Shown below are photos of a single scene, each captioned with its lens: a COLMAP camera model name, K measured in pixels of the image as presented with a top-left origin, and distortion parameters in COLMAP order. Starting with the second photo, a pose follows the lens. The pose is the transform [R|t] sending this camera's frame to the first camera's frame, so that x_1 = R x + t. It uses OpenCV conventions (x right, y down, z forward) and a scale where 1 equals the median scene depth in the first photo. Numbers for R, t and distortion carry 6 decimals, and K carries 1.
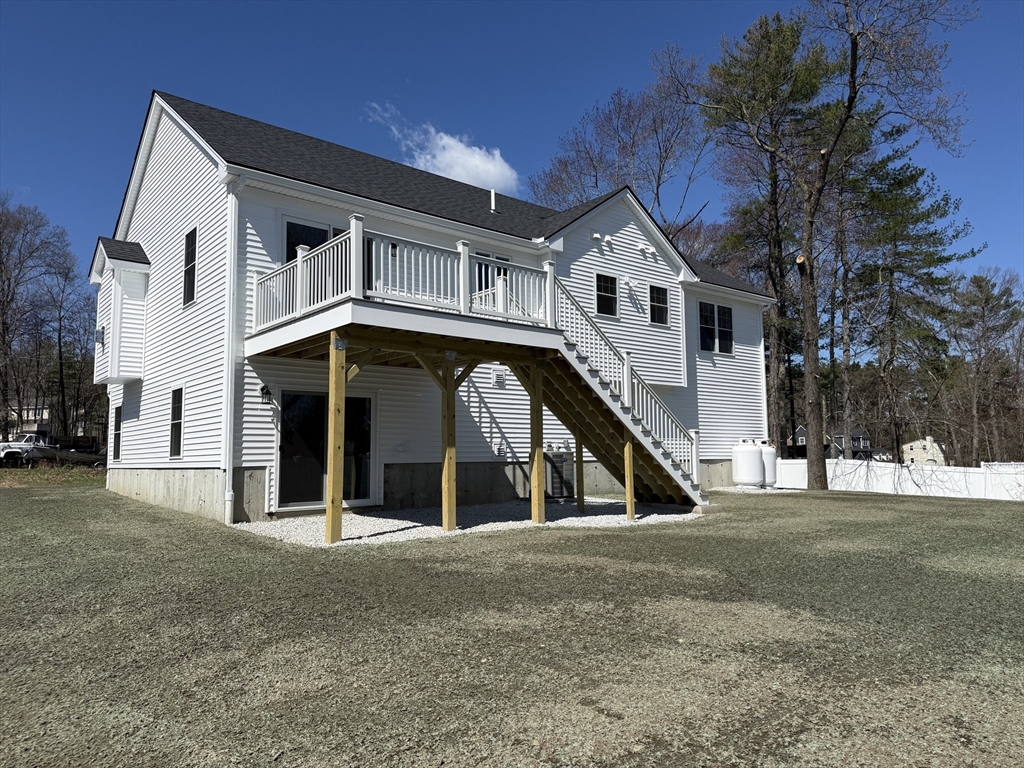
lens RADIAL K [[720.6, 0, 510.8], [0, 720.6, 388.1], [0, 0, 1]] dist [0.007624, 0.001048]
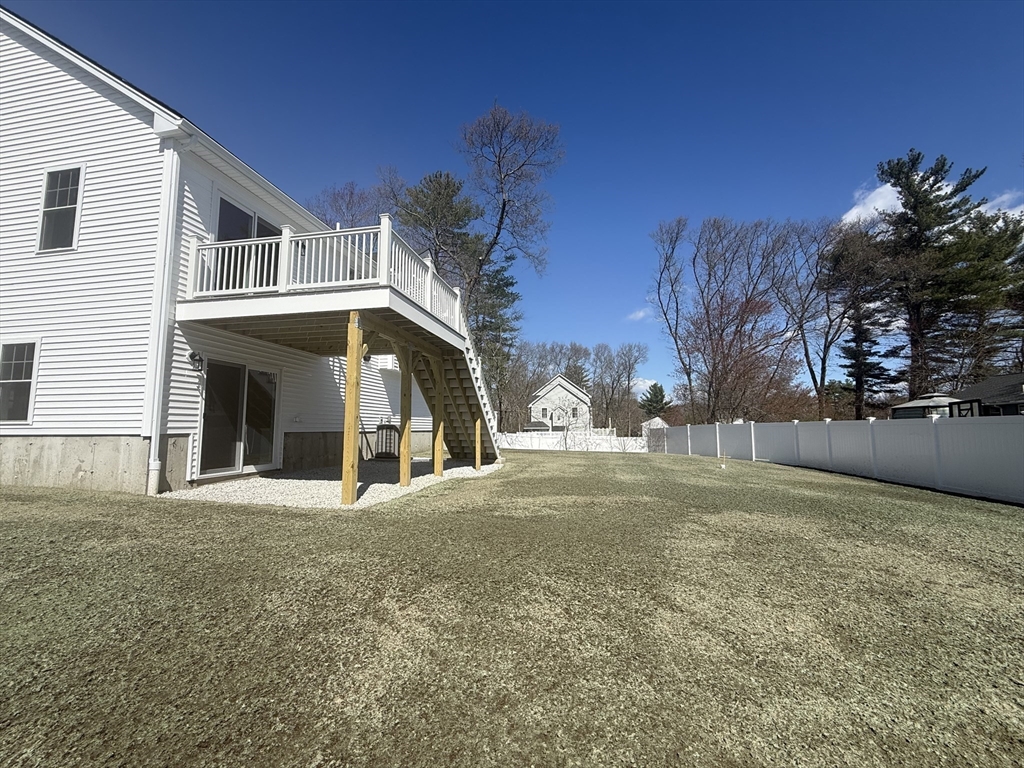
lens RADIAL K [[437.8, 0, 511.9], [0, 437.8, 385.3], [0, 0, 1]] dist [-0.003836, 0.000556]
pose [[0.777452, 0.073955, 0.624579, -0.373991], [-0.069126, 0.997094, -0.032018, 0.030960], [-0.625132, -0.018282, 0.780305, 0.256472]]
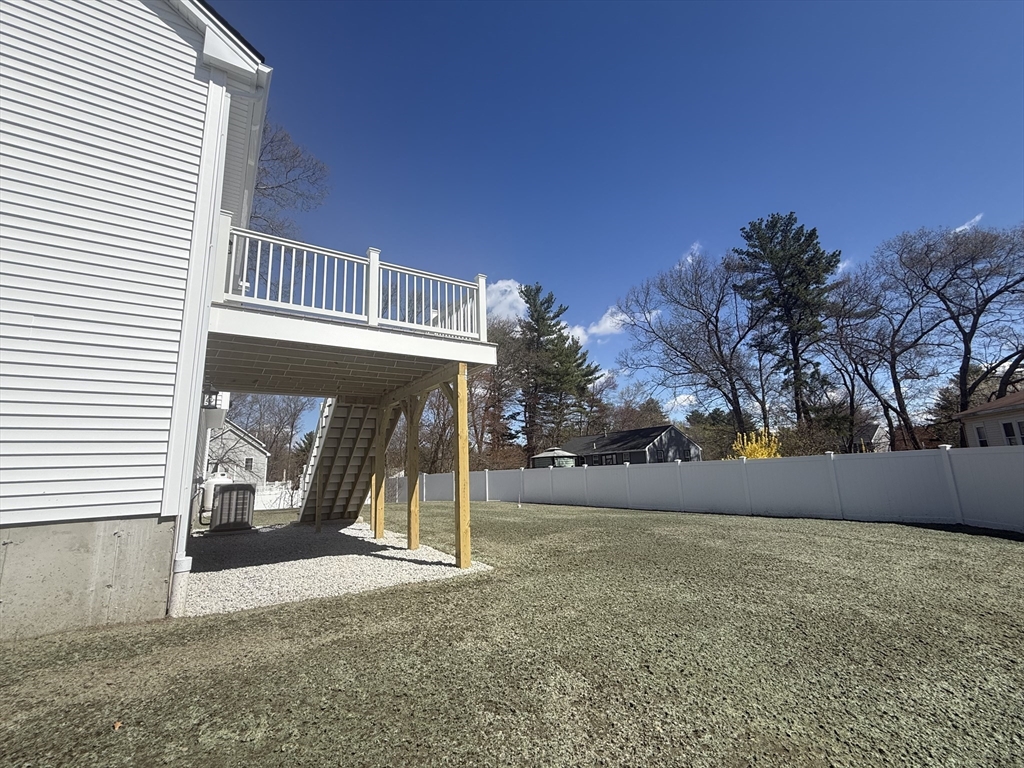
lens RADIAL K [[437.8, 0, 509.6], [0, 437.8, 382.2], [0, 0, 1]] dist [-0.003836, 0.000556]
pose [[0.096982, 0.207783, 0.973355, -0.693982], [-0.057824, 0.977490, -0.202904, 0.062084], [-0.993605, -0.036605, 0.106814, 0.681330]]
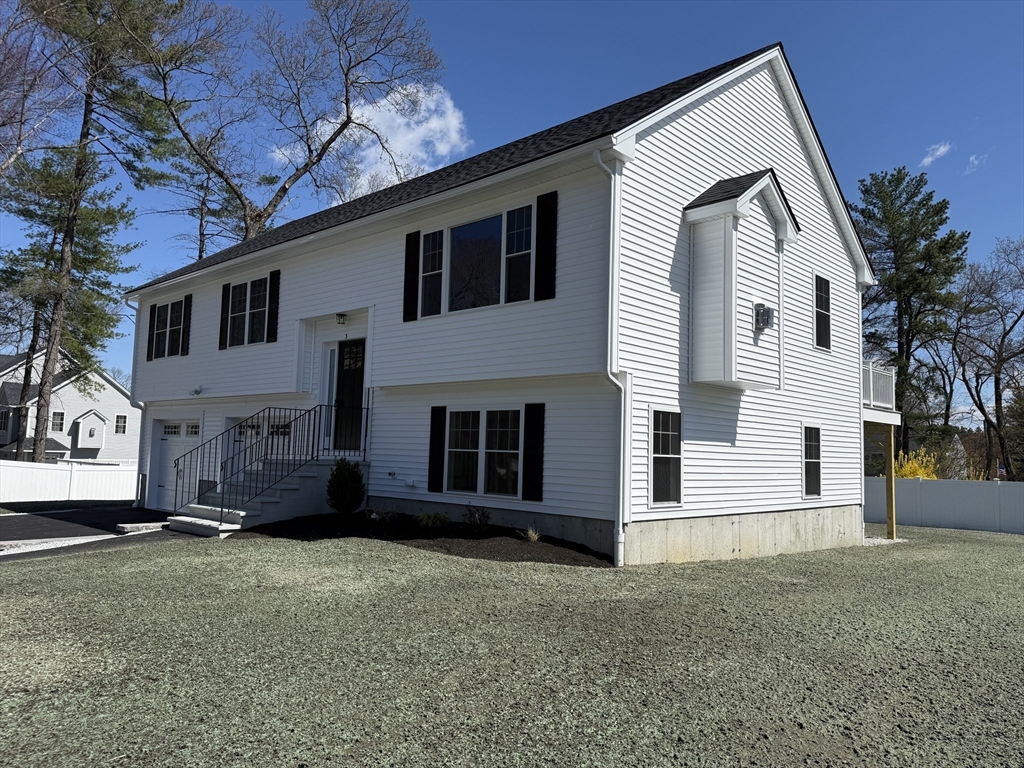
lens RADIAL K [[760.3, 0, 514.8], [0, 760.3, 373.5], [0, 0, 1]] dist [0.001214, -0.001485]
pose [[-0.125630, 0.115606, 0.985318, -1.651294], [-0.124144, 0.983549, -0.131227, 0.133282], [-0.984279, -0.138807, -0.109212, 1.747909]]
